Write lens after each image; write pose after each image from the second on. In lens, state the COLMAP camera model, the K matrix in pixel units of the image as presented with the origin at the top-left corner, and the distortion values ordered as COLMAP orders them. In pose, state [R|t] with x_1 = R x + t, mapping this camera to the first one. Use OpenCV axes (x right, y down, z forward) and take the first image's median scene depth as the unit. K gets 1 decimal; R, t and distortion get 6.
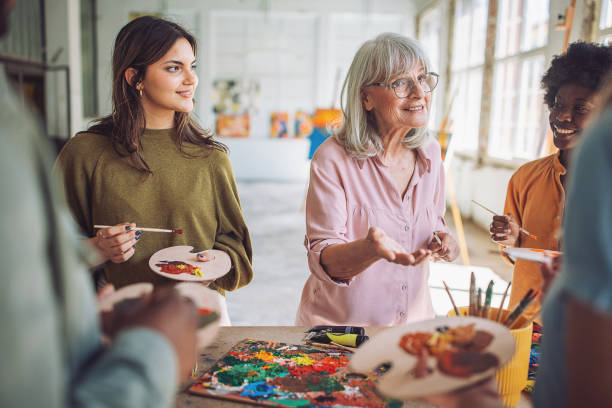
lens RADIAL K [[560.7, 0, 295.1], [0, 560.7, 196.8], [0, 0, 1]] dist [-0.001999, -0.011235]
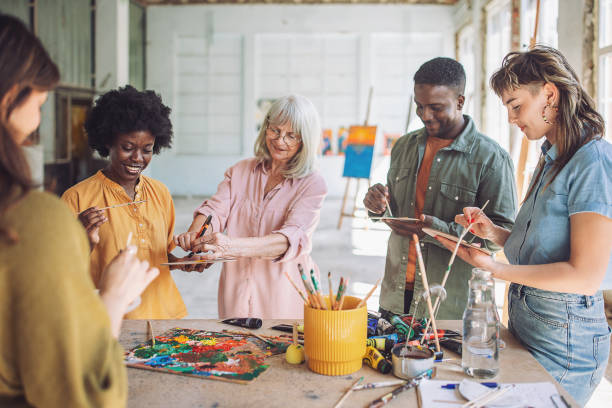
lens RADIAL K [[575.6, 0, 322.8], [0, 575.6, 139.1], [0, 0, 1]] dist [-0.003447, 0.002329]
pose [[0.998539, -0.020193, -0.050113, 0.335710], [0.013541, 0.991460, -0.129704, 0.009792], [0.052304, 0.128836, 0.990286, -0.322819]]
